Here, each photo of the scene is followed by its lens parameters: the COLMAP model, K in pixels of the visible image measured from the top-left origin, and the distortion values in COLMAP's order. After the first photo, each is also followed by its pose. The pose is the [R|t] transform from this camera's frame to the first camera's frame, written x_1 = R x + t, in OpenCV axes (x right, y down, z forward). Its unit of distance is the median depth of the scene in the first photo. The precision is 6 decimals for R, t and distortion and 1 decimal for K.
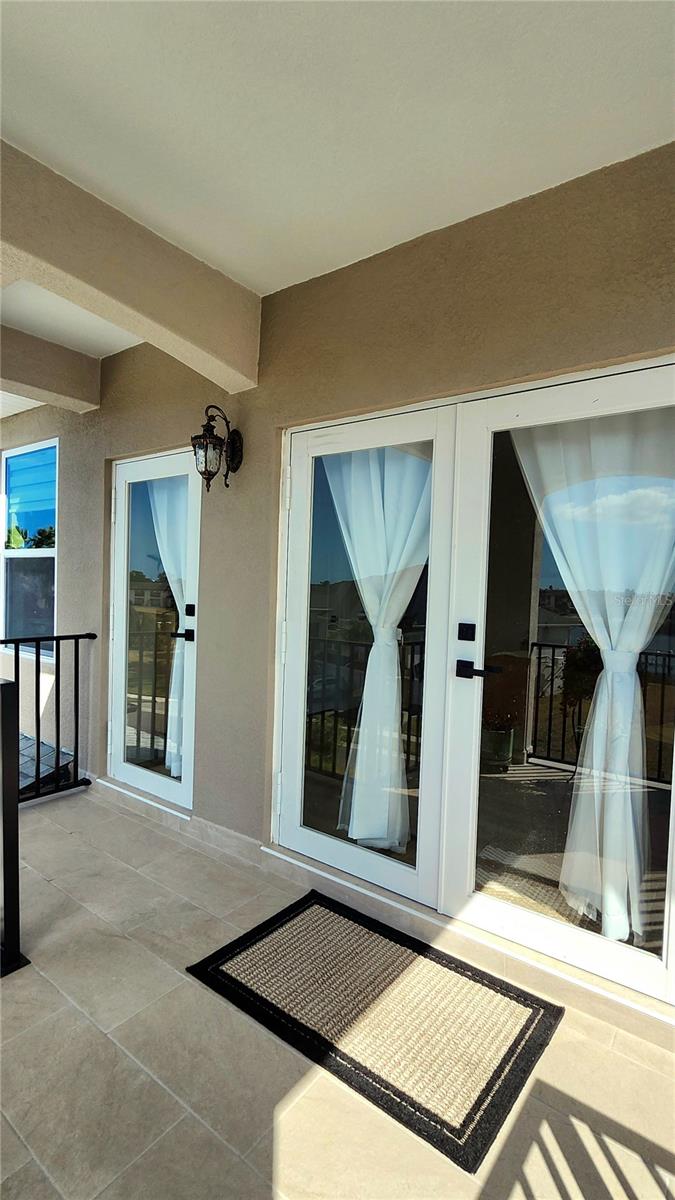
lens RADIAL K [[581.4, 0, 336.7], [0, 581.4, 600.2], [0, 0, 1]] dist [0.003340, 0.000586]
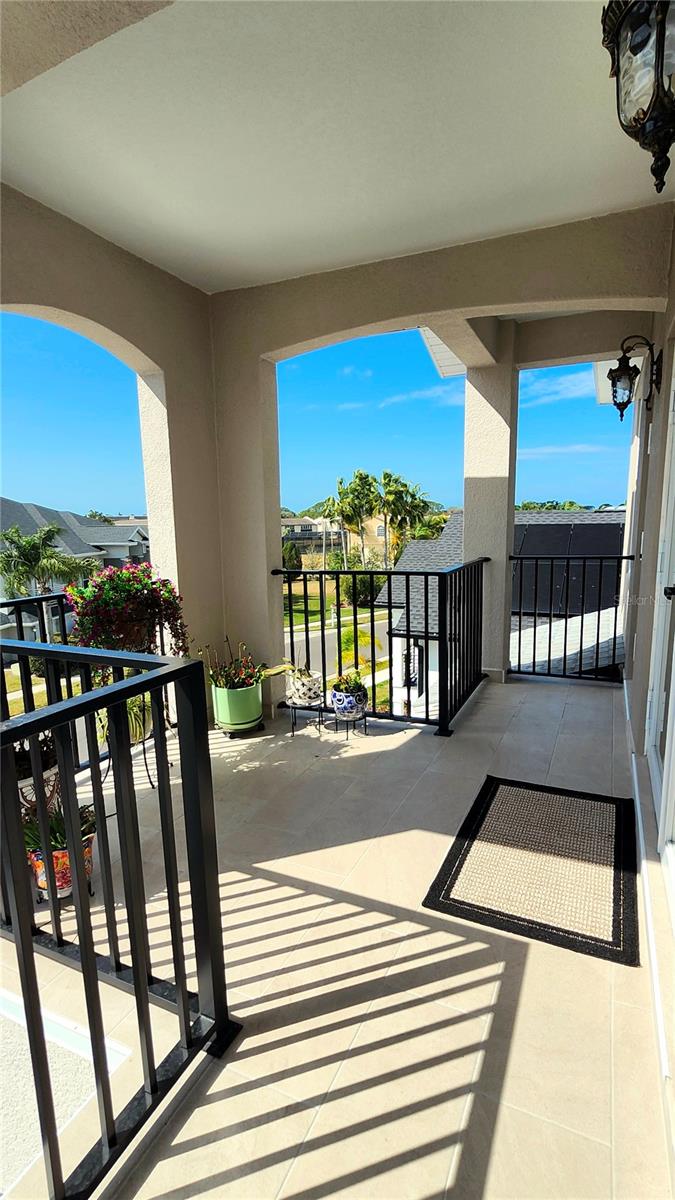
lens RADIAL K [[581.4, 0, 337.5], [0, 581.4, 599.6], [0, 0, 1]] dist [0.003340, 0.000586]
pose [[0.230736, 0.138863, -0.963057, 1.003342], [-0.008946, 0.990025, 0.140608, -0.006616], [0.972975, -0.023828, 0.229677, 0.304693]]
